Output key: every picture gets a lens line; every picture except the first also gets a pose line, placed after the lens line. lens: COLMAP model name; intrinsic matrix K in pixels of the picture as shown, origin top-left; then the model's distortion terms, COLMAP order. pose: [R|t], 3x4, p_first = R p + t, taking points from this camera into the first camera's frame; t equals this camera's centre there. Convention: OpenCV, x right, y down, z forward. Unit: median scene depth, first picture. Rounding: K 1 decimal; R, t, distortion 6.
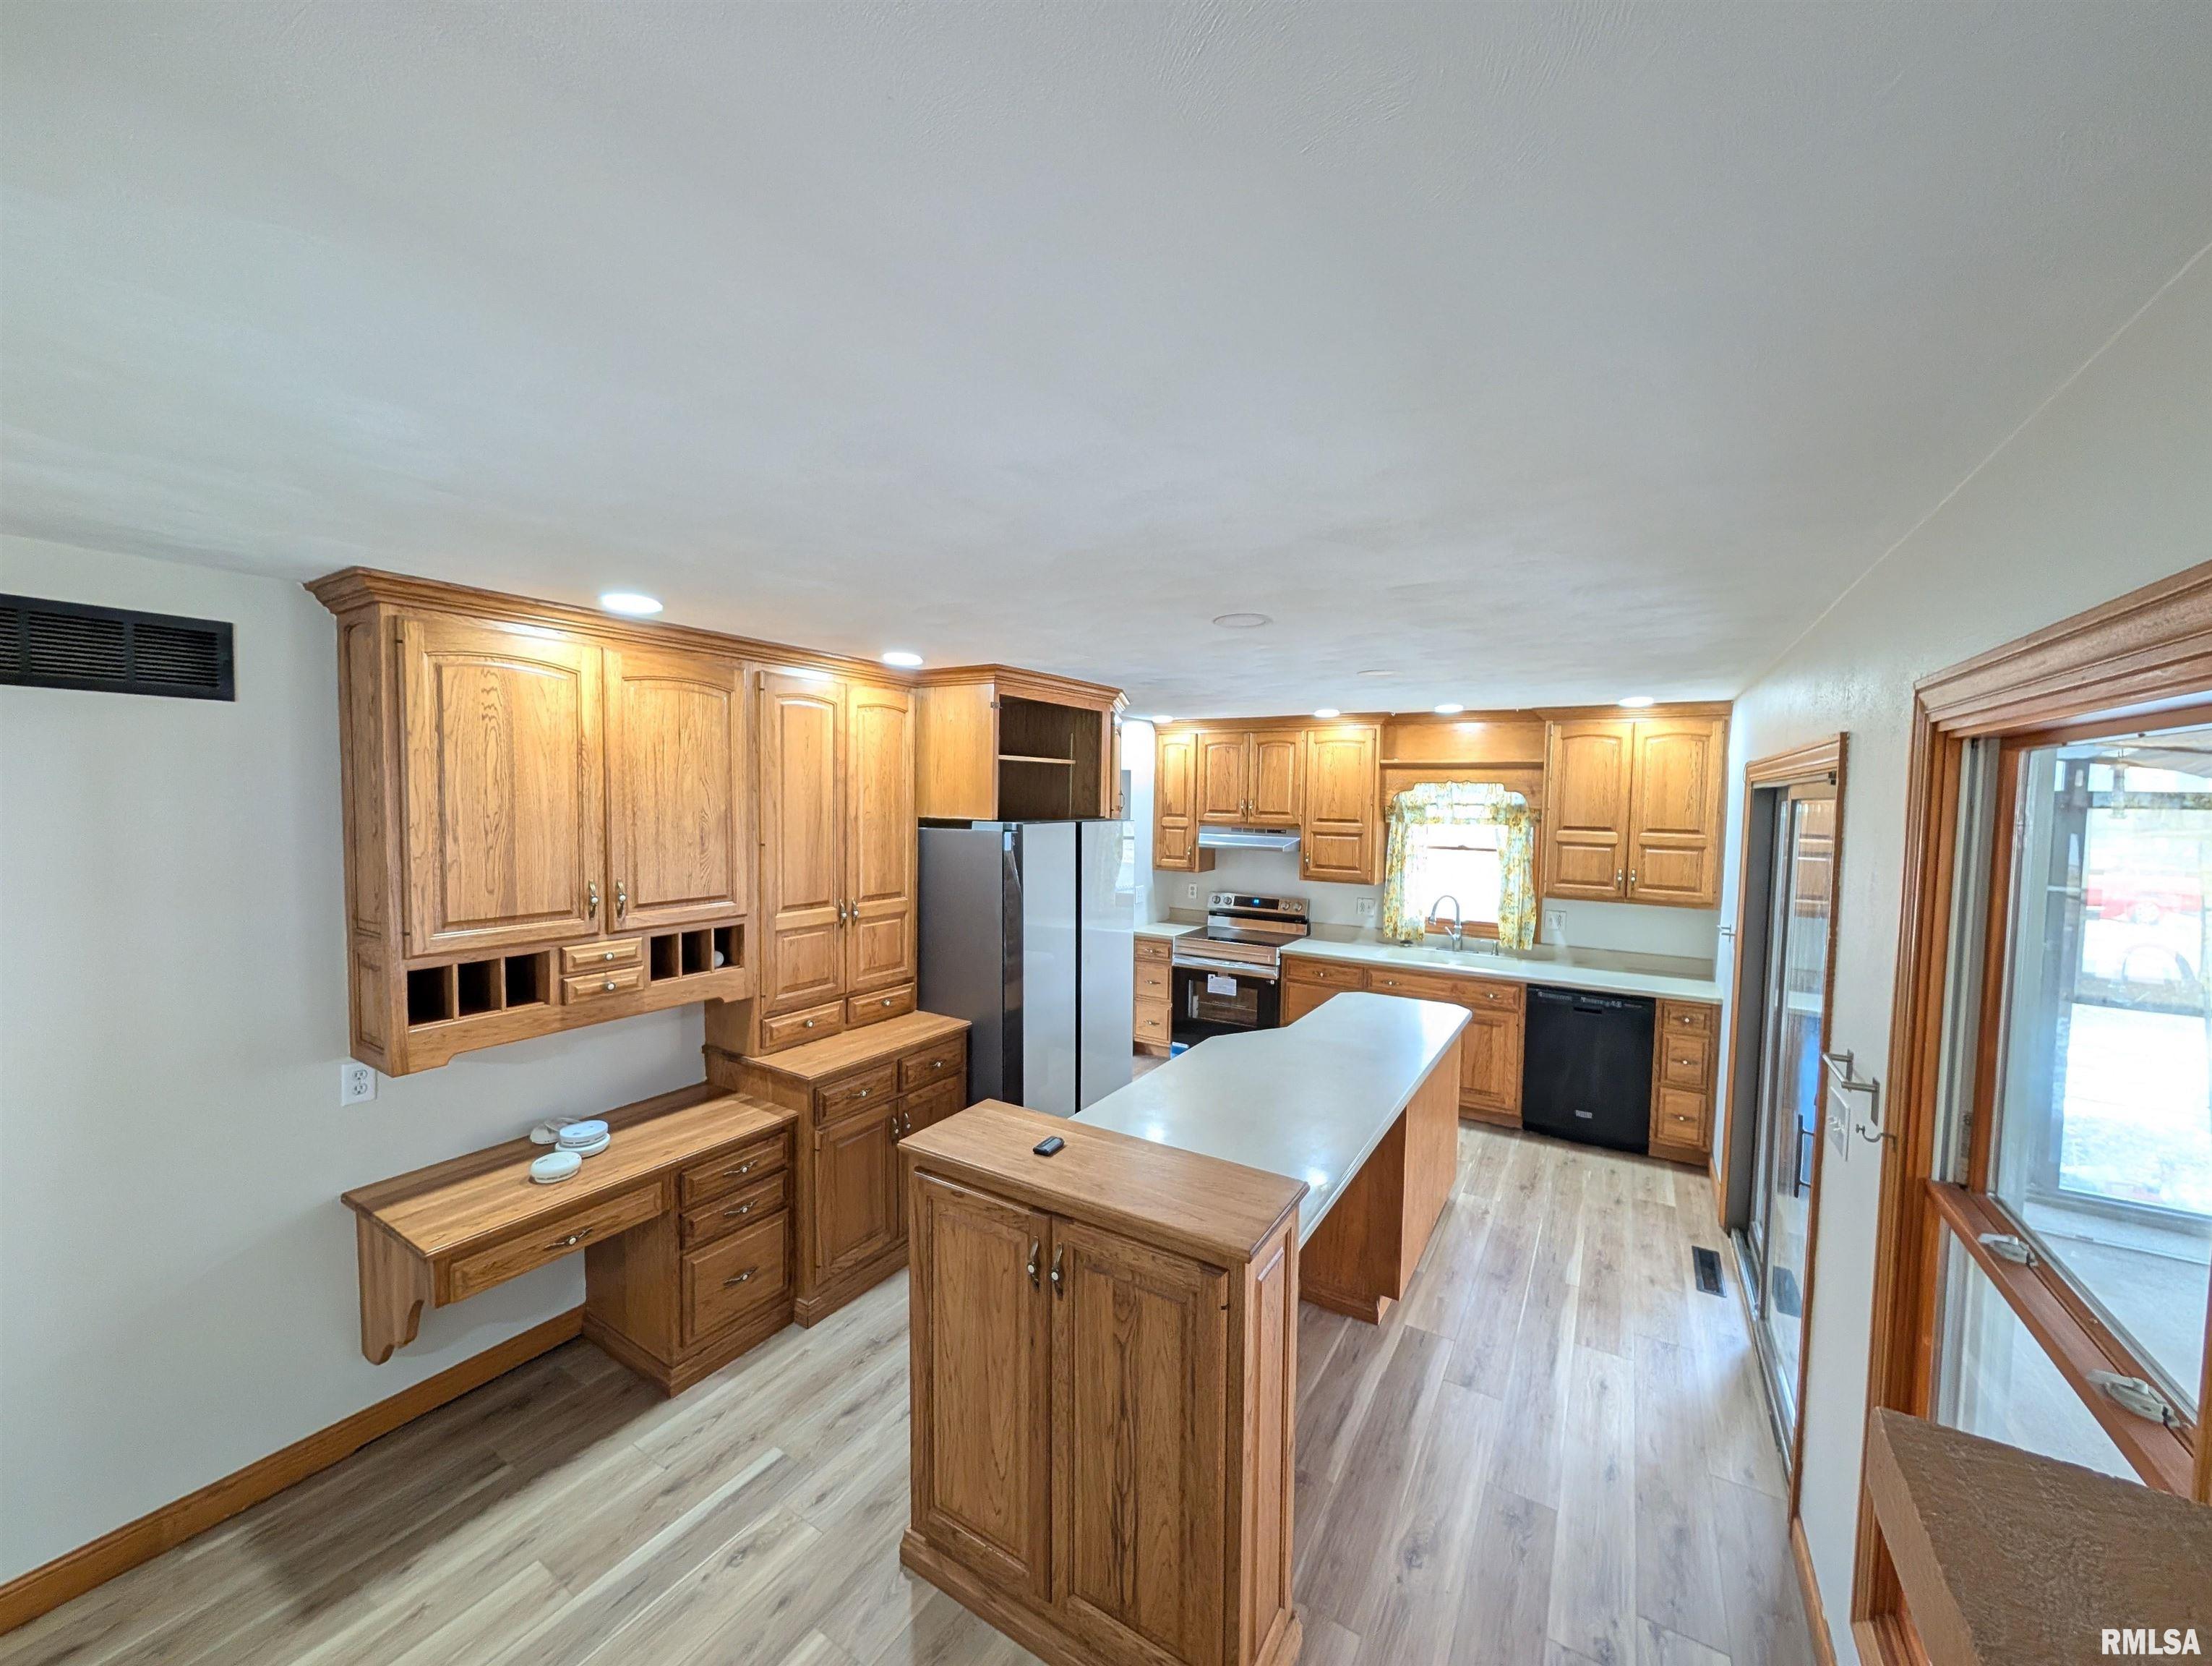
lens RADIAL K [[832.2, 0, 1111.6], [0, 832.2, 834.8], [0, 0, 1]] dist [-0.000763, 0.000176]
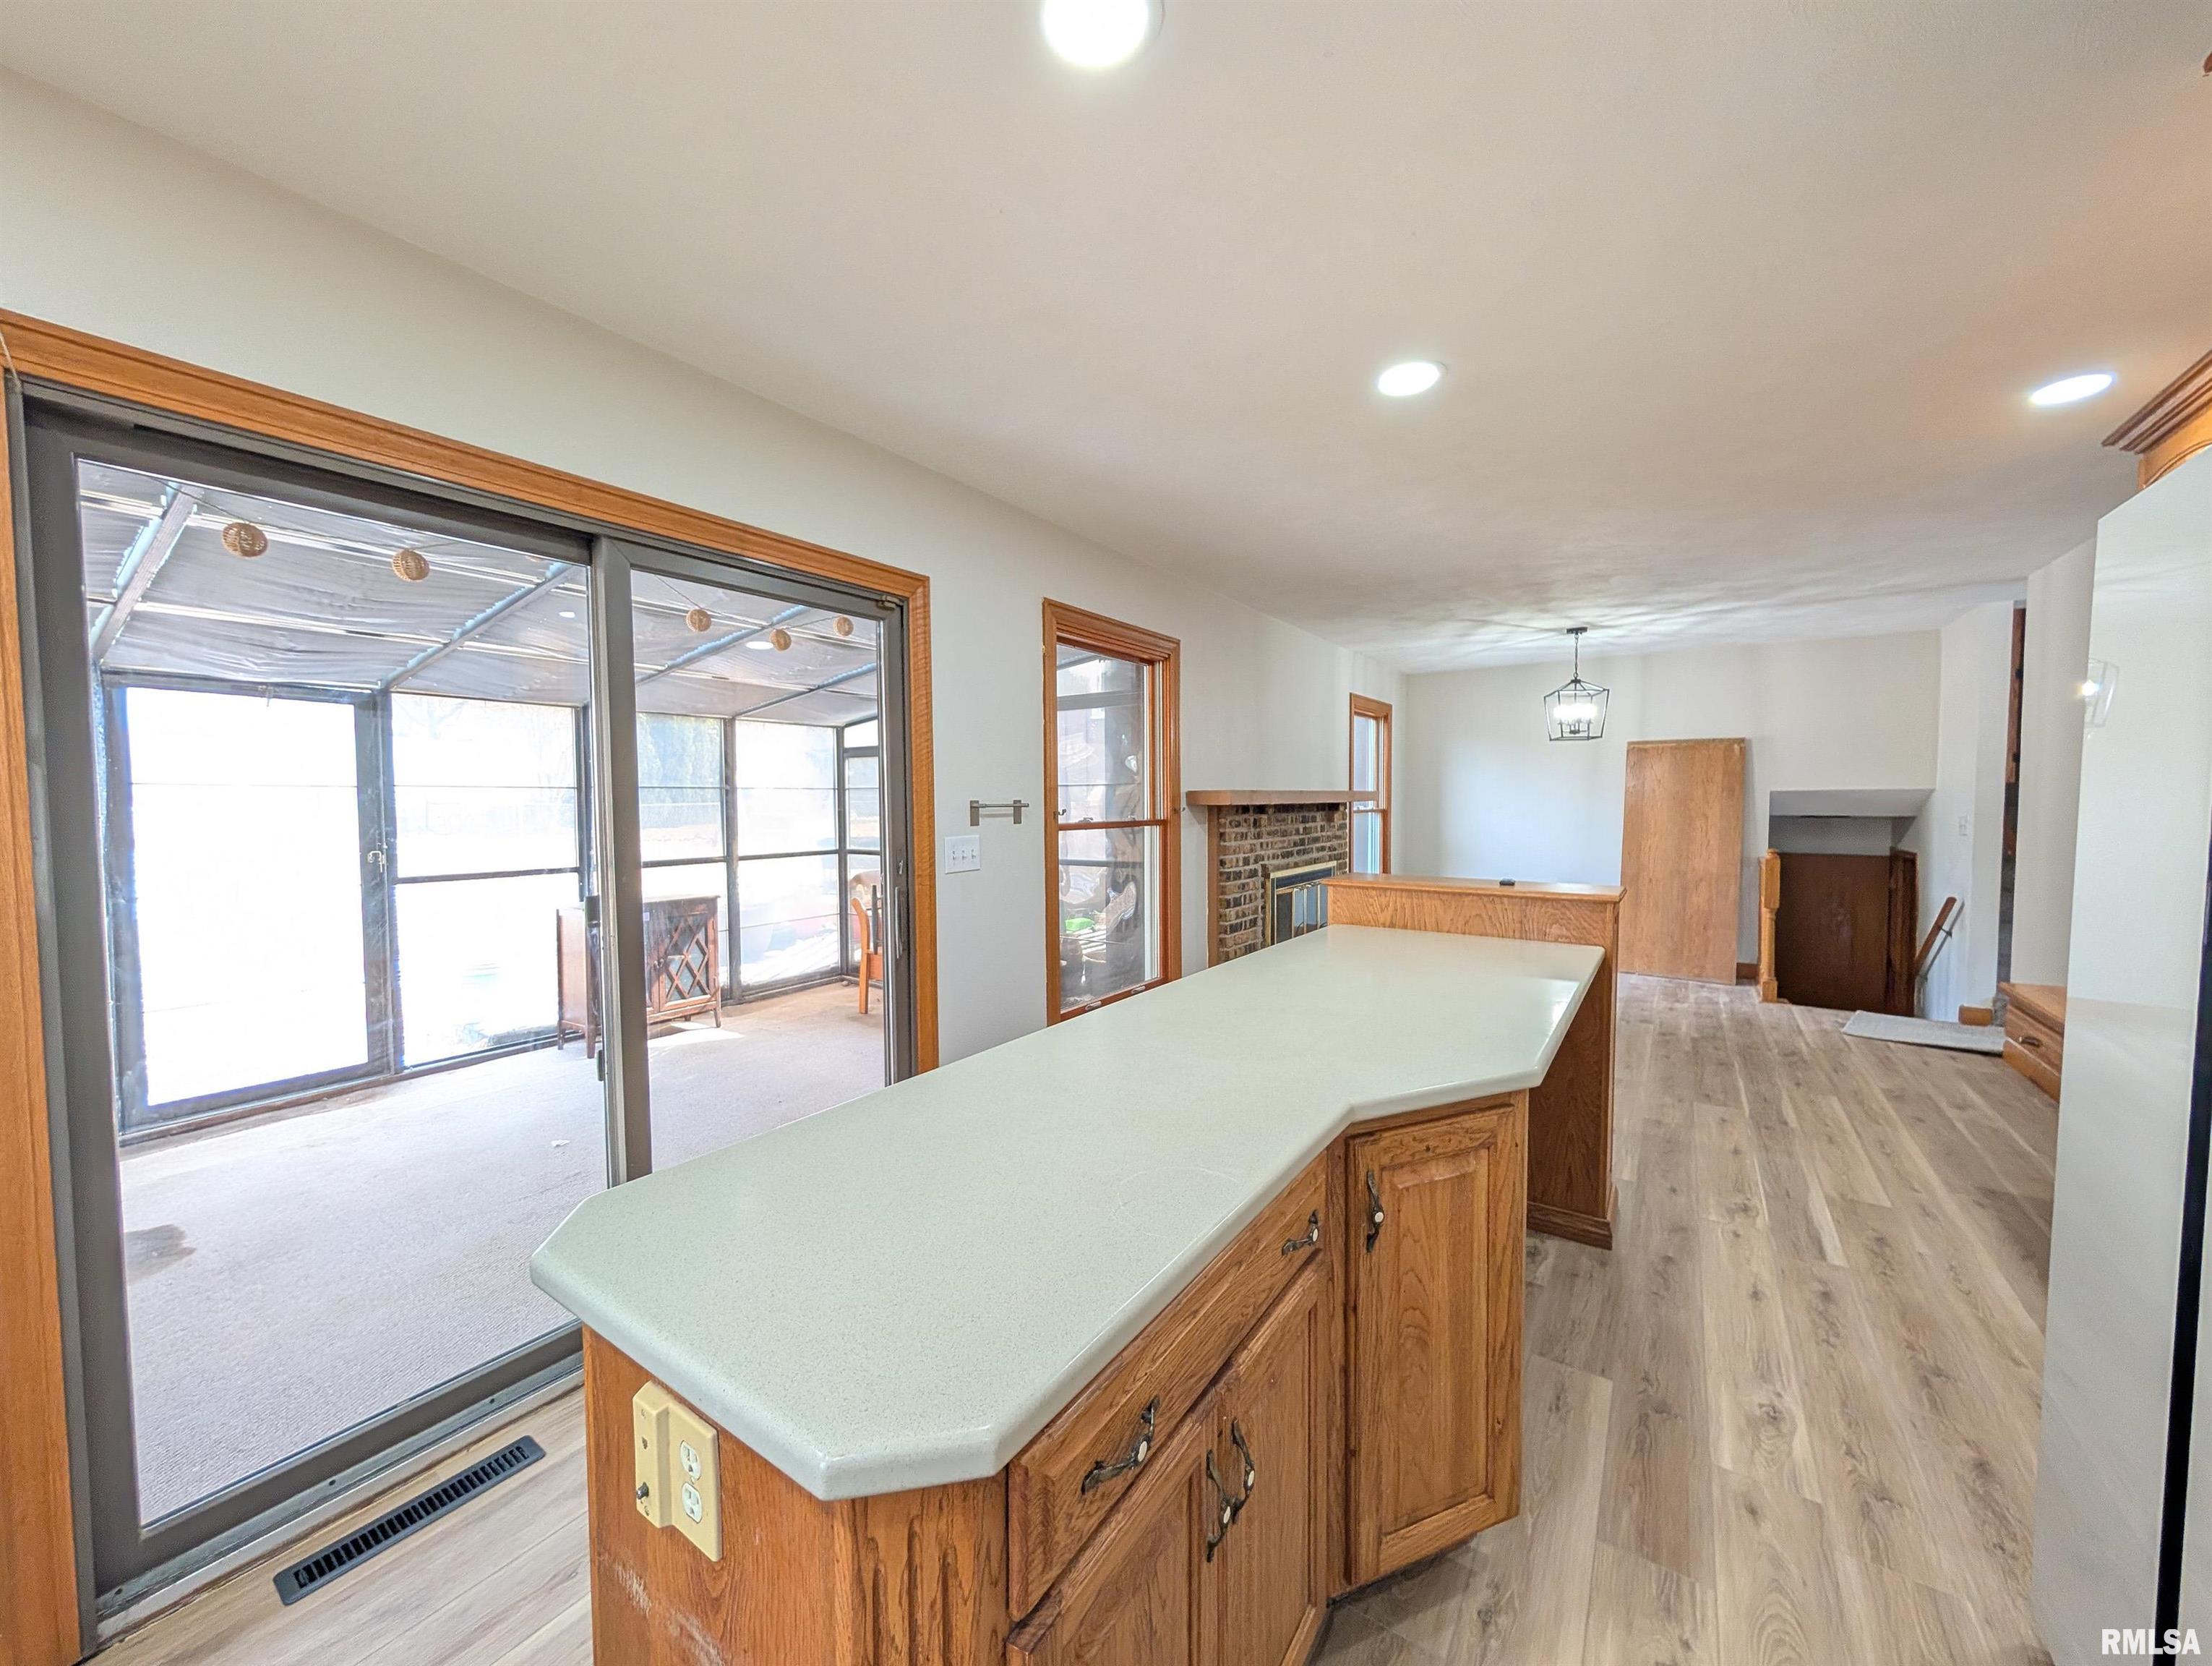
lens RADIAL K [[832.2, 0, 1114.0], [0, 832.2, 832.7], [0, 0, 1]] dist [-0.000763, 0.000176]
pose [[-0.999108, -0.012204, 0.040436, 0.367881], [-0.008312, 0.995437, 0.095055, 0.110684], [-0.041411, 0.094634, -0.994650, 1.661631]]
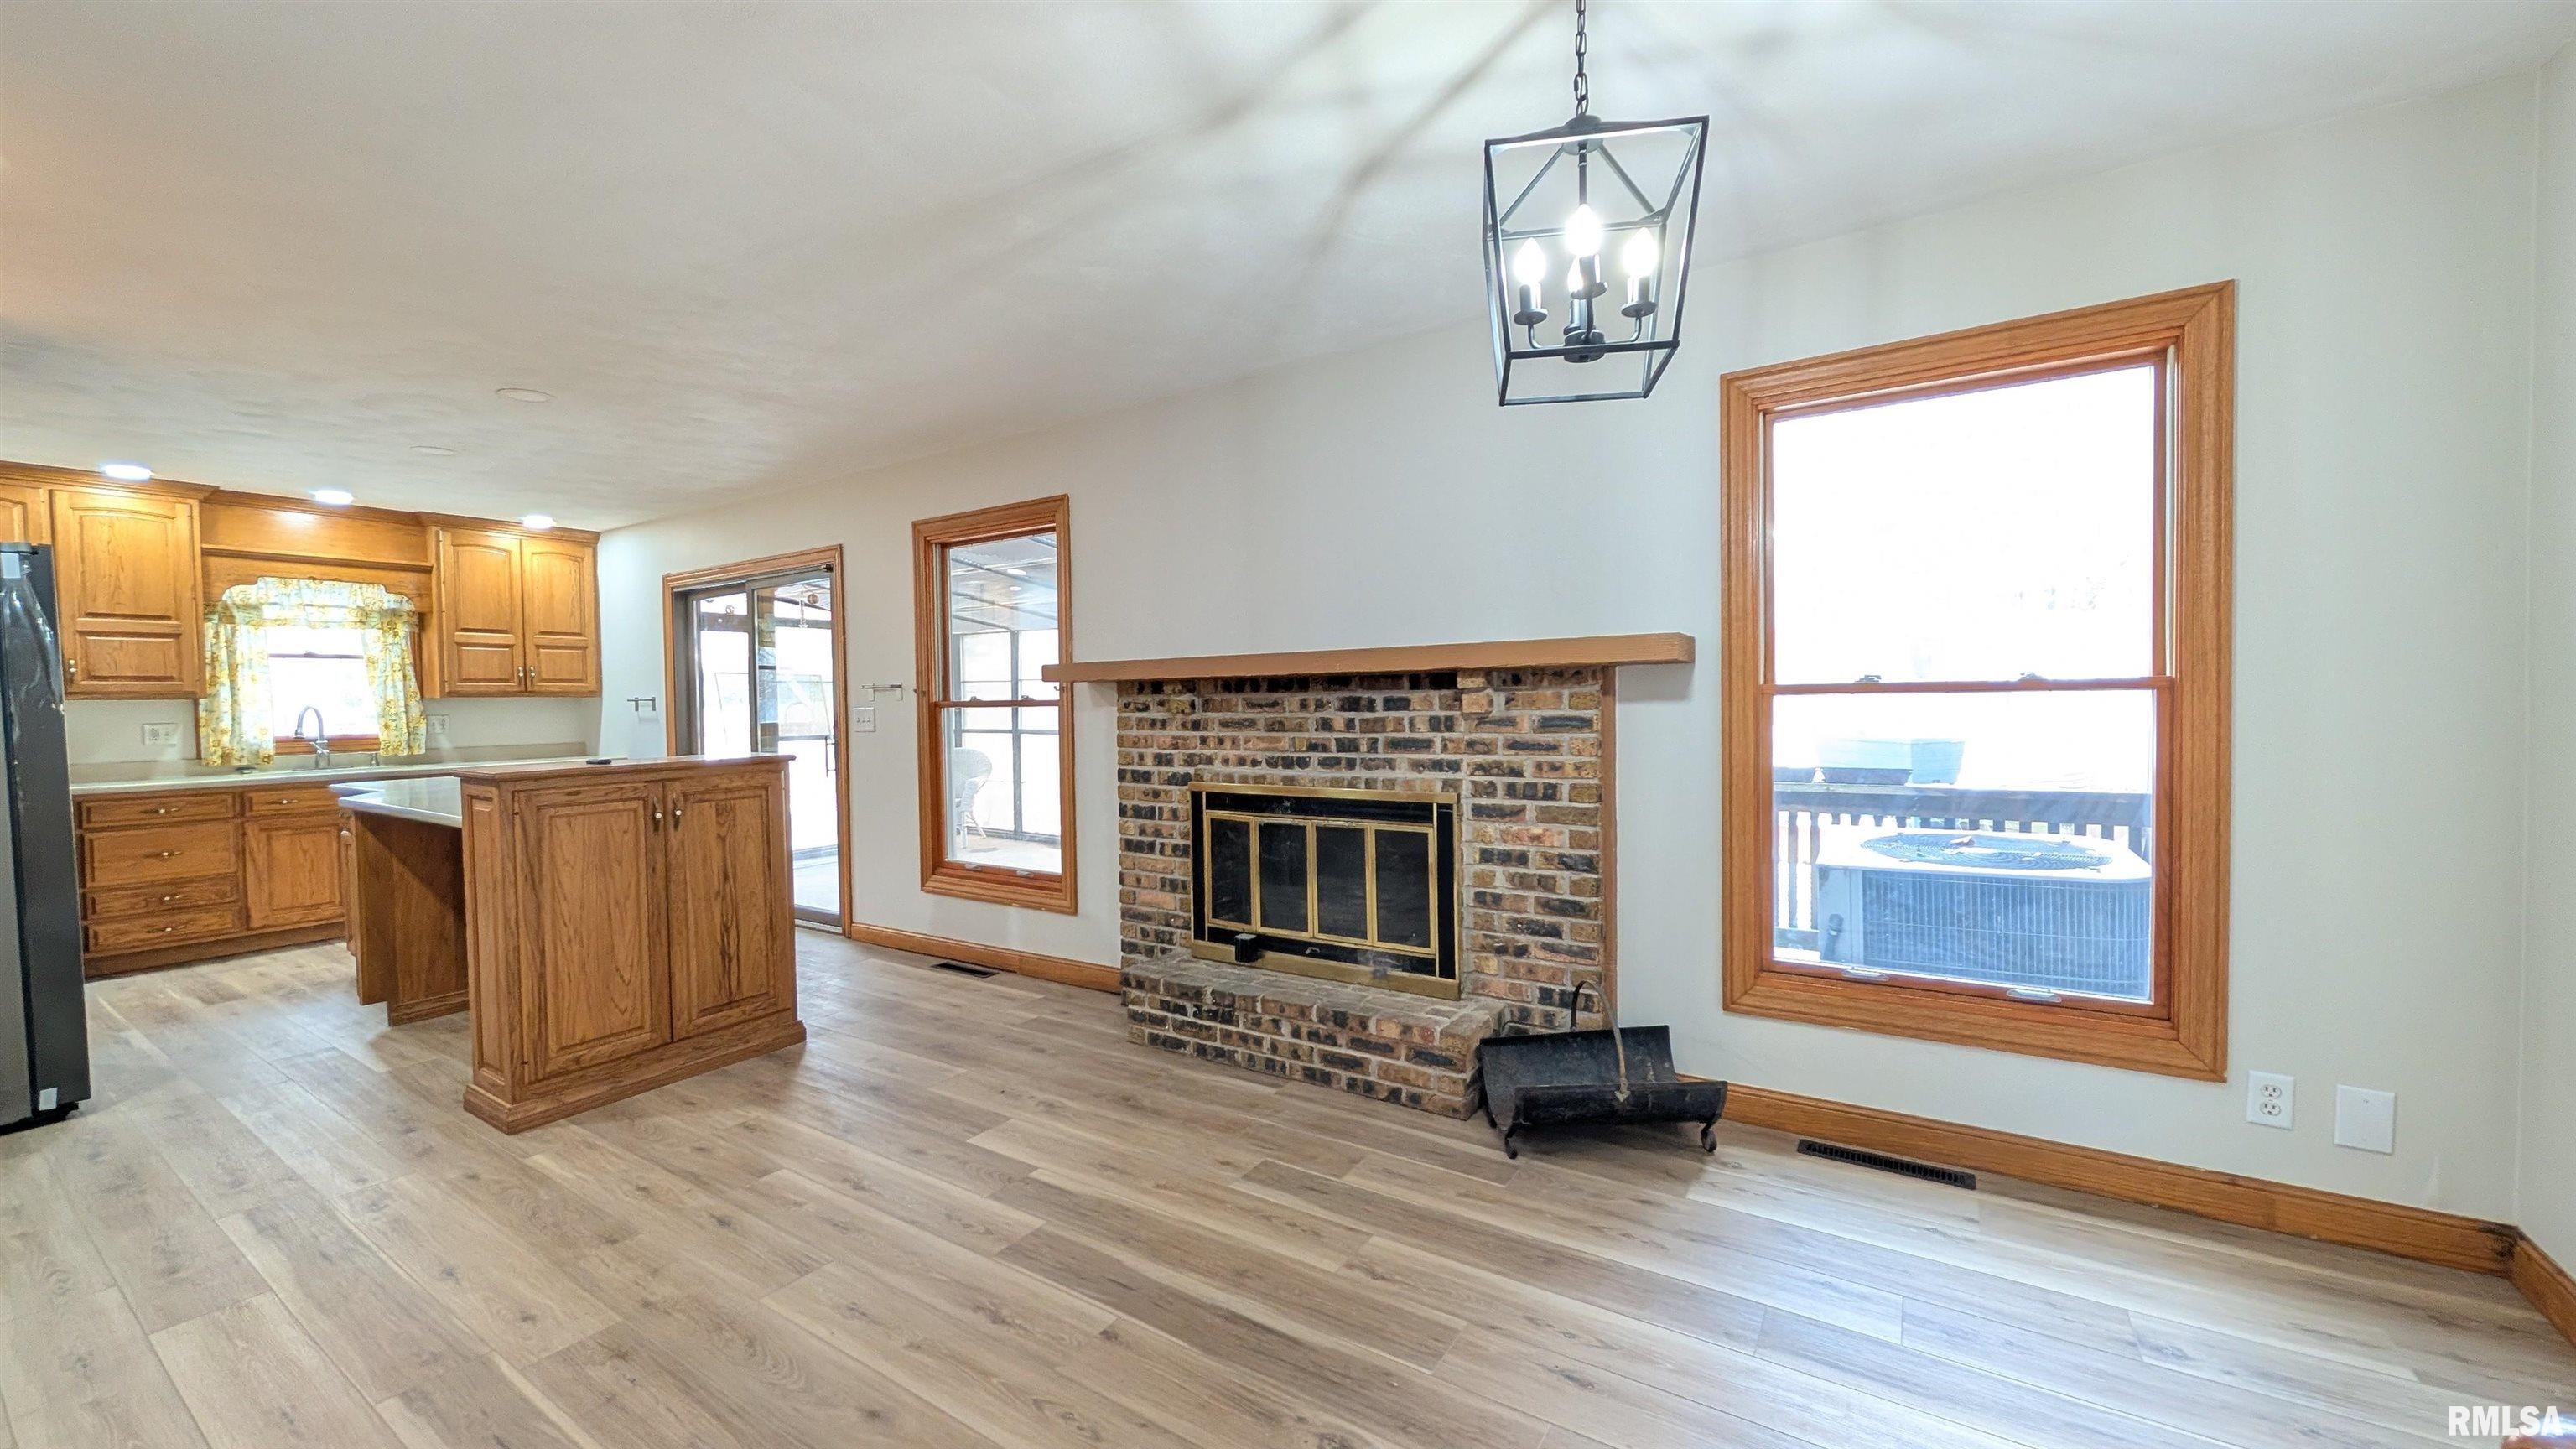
lens RADIAL K [[967.8, 0, 1290.8], [0, 967.8, 729.7], [0, 0, 1]] dist [-0.001504, 0.000881]
pose [[0.017806, -0.049015, 0.998639, -1.133436], [0.069402, 0.996449, 0.047670, 0.222278], [-0.997430, 0.068459, 0.021144, -0.126170]]
